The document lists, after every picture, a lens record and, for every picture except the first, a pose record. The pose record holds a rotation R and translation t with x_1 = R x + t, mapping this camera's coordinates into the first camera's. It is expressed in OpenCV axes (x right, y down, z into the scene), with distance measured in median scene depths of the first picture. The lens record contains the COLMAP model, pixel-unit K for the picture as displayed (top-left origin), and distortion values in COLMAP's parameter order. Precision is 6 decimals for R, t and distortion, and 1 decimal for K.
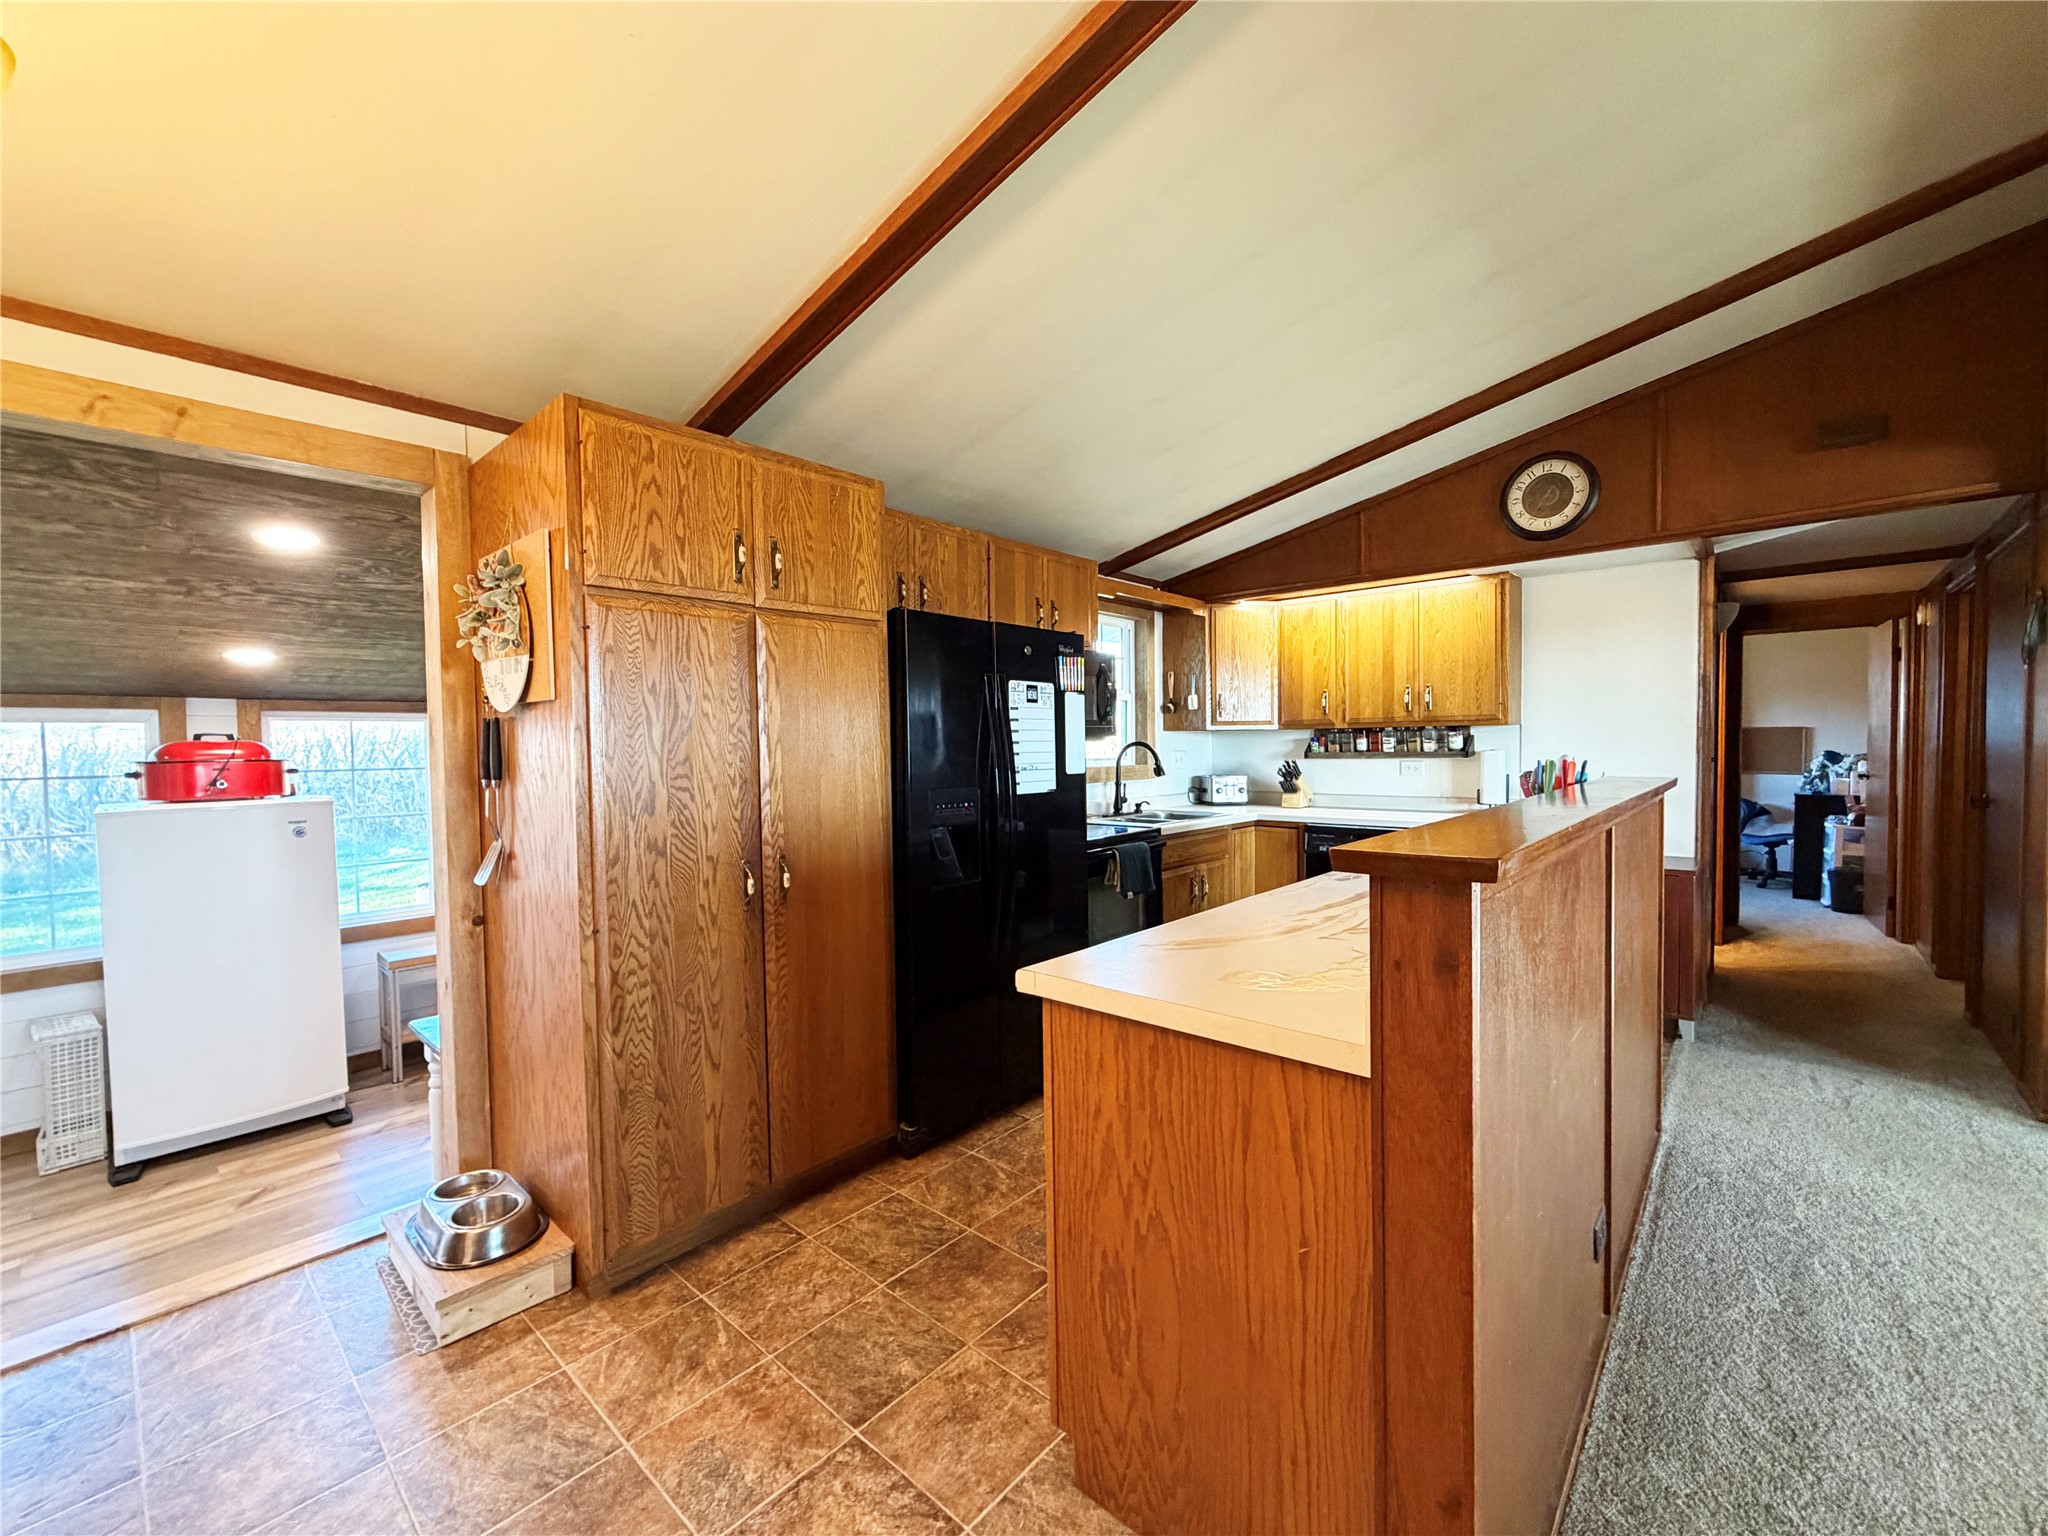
lens RADIAL K [[830.9, 0, 1024.0], [0, 830.9, 768.0], [0, 0, 1]] dist [-0.000082, -0.000182]
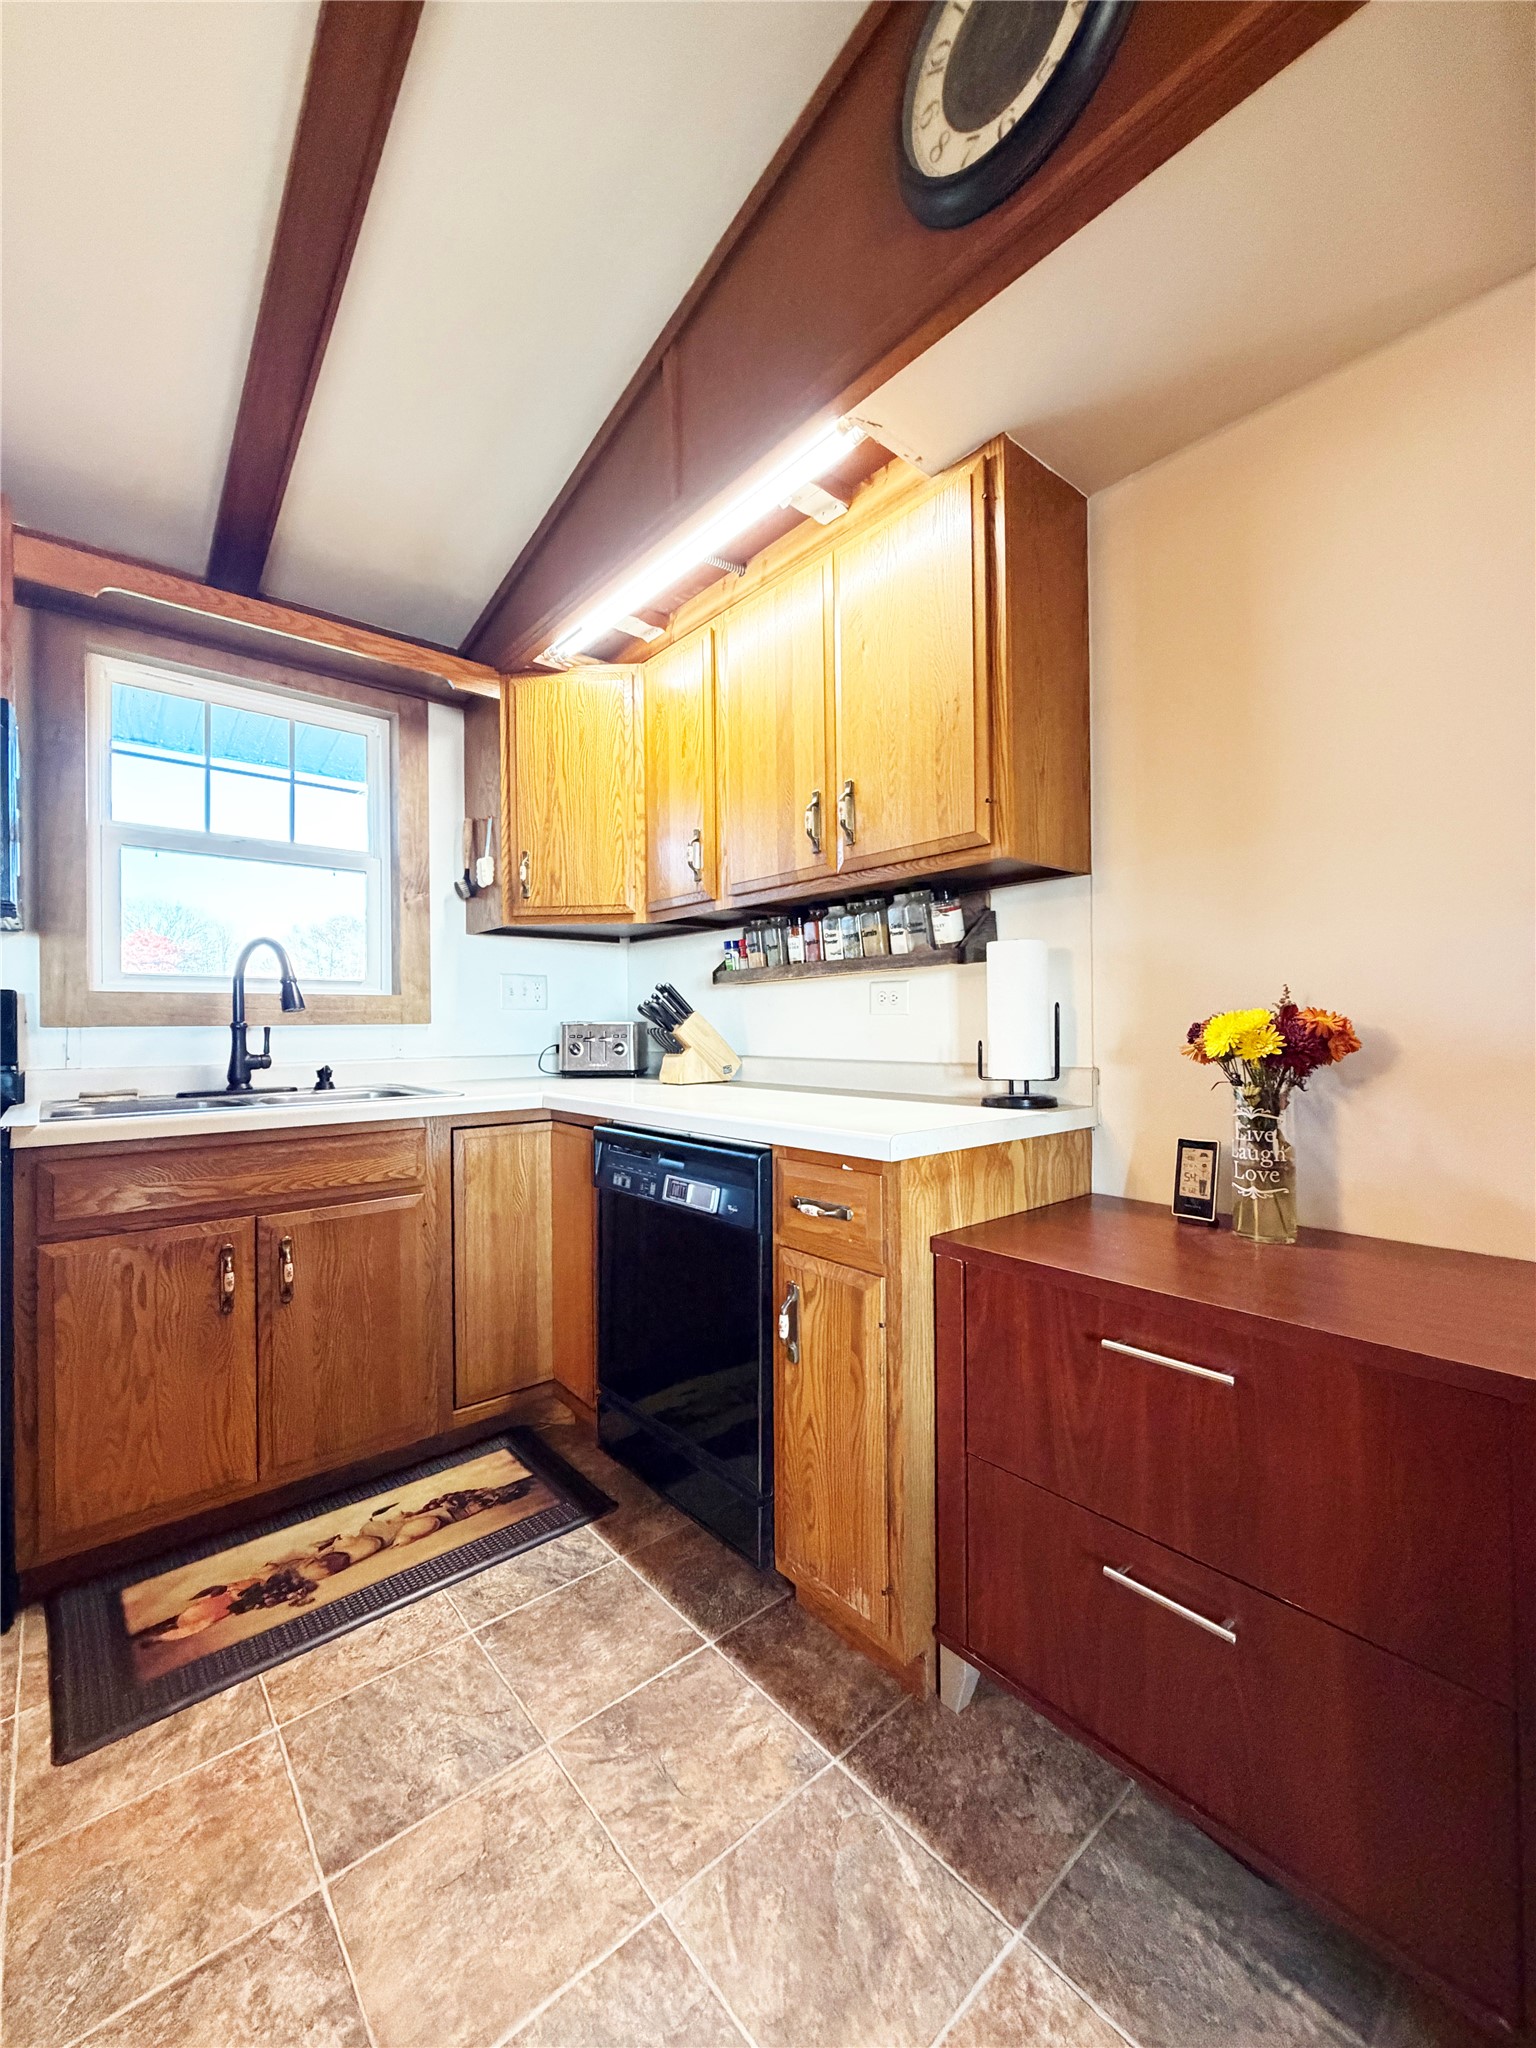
lens RADIAL K [[817.4, 0, 768.0], [0, 817.4, 1024.0], [0, 0, 1]] dist [-0.001251, -0.000169]
pose [[0.991962, 0.003743, -0.126479, 0.522820], [-0.007312, 0.999588, -0.027768, 0.030422], [0.126323, 0.028469, 0.991581, 0.635010]]
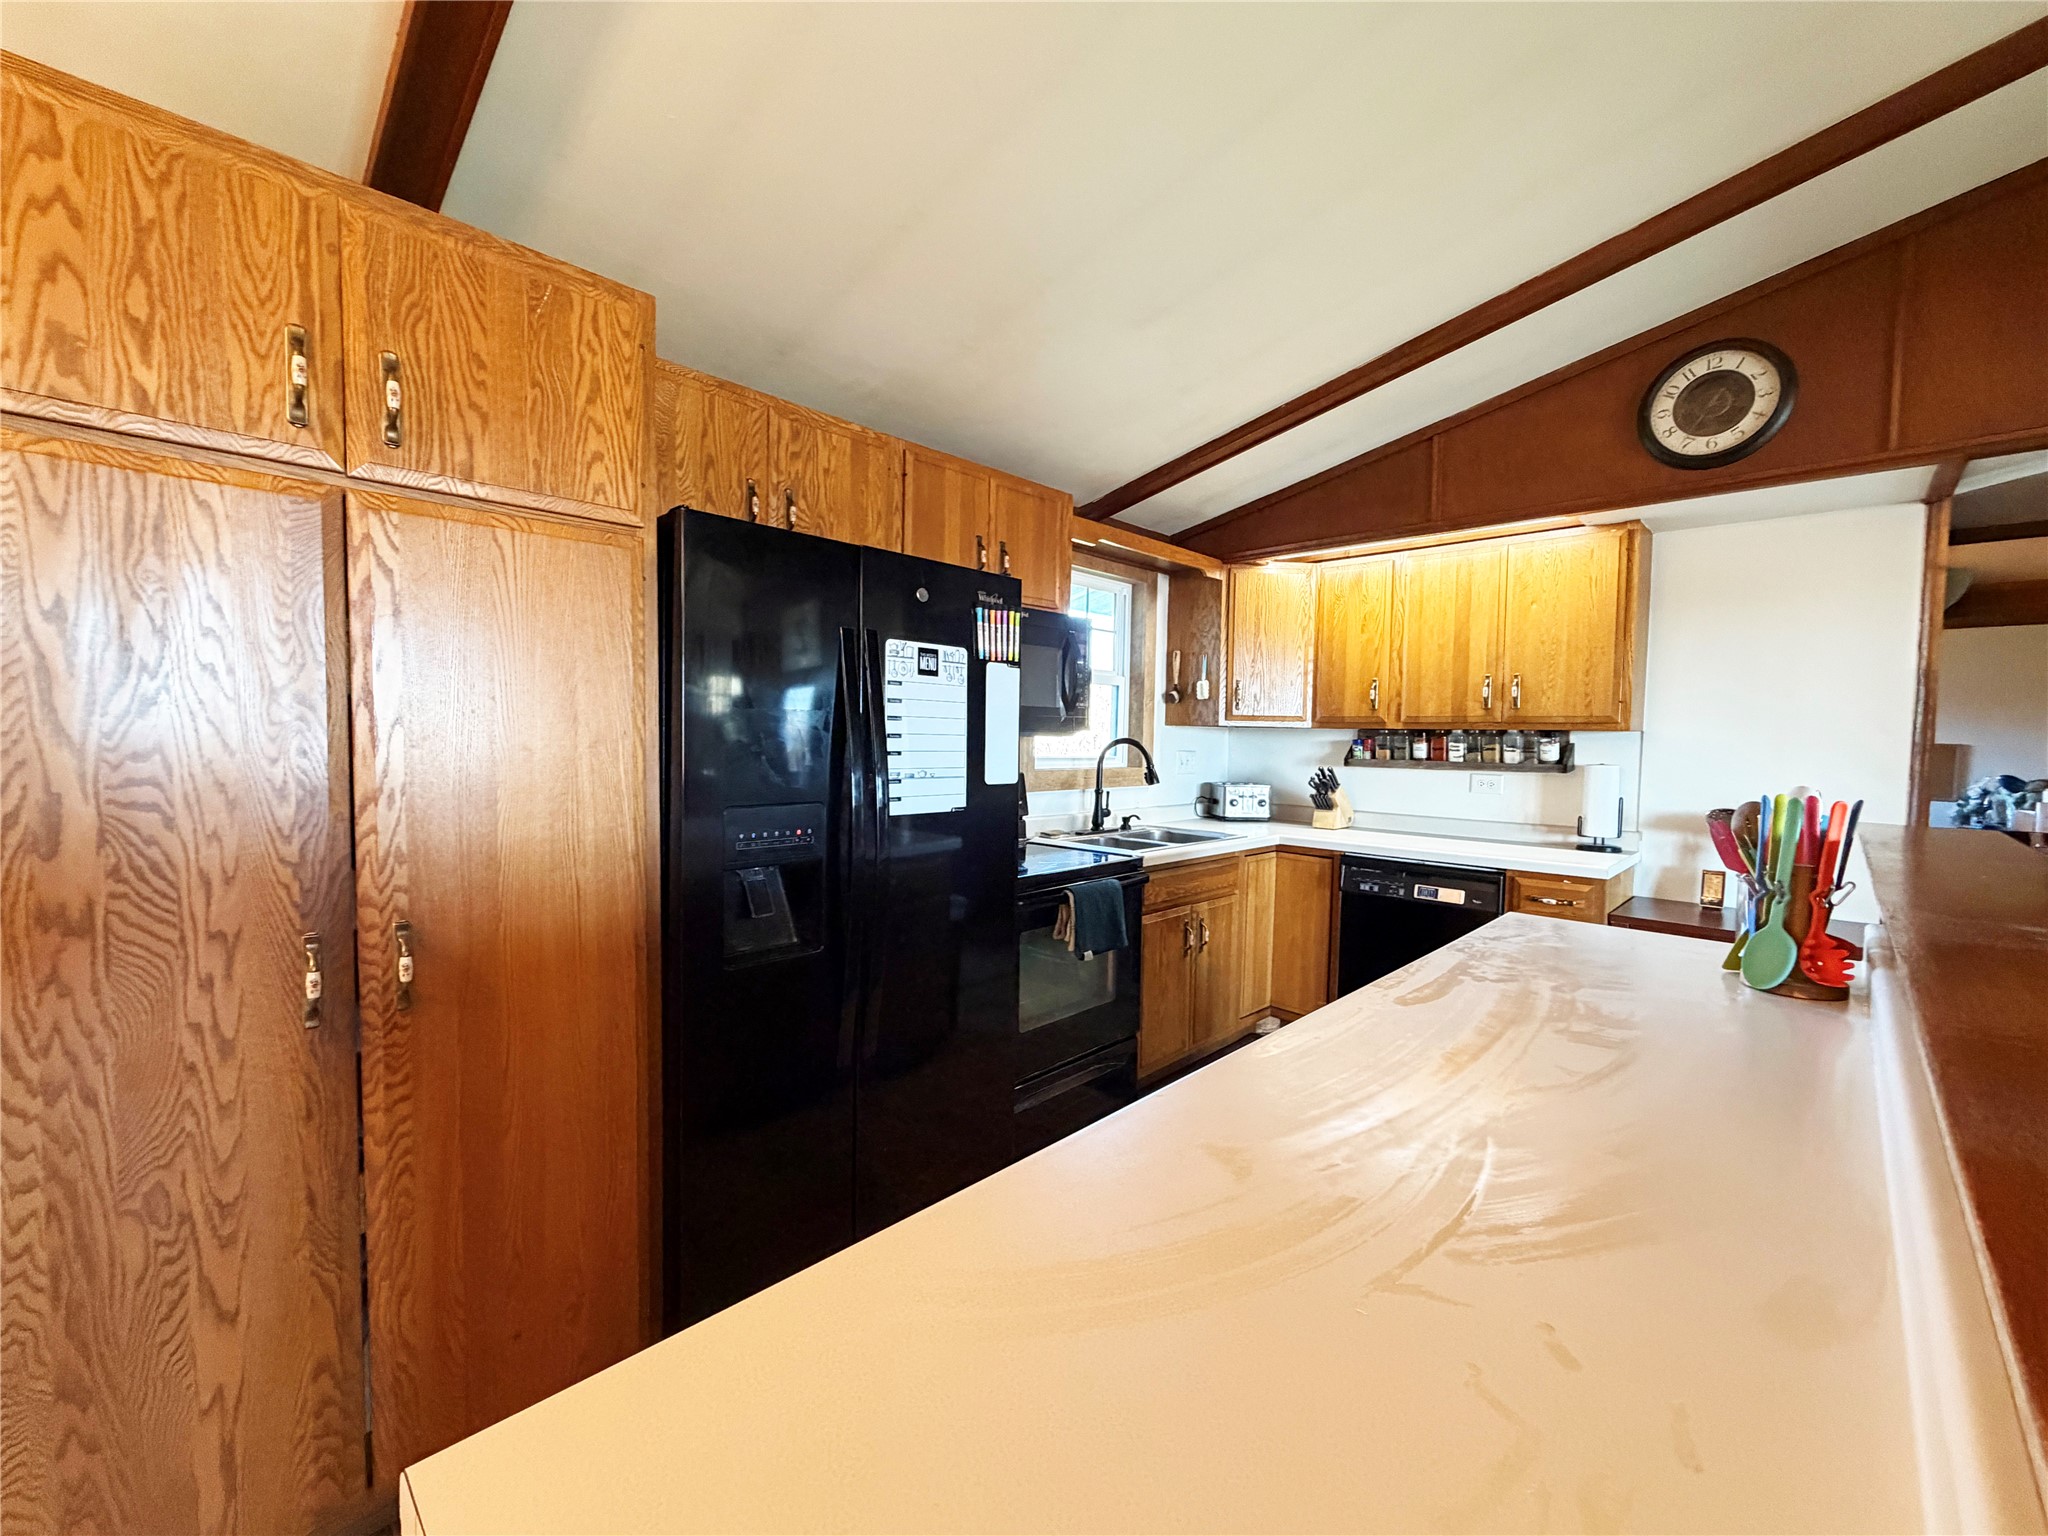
lens RADIAL K [[830.9, 0, 1024.0], [0, 830.9, 768.0], [0, 0, 1]] dist [-0.000082, -0.000182]
pose [[0.998674, 0.032398, -0.040002, 0.081745], [-0.031932, 0.999415, 0.012251, -0.011499], [0.040376, -0.010957, 0.999124, 0.248599]]
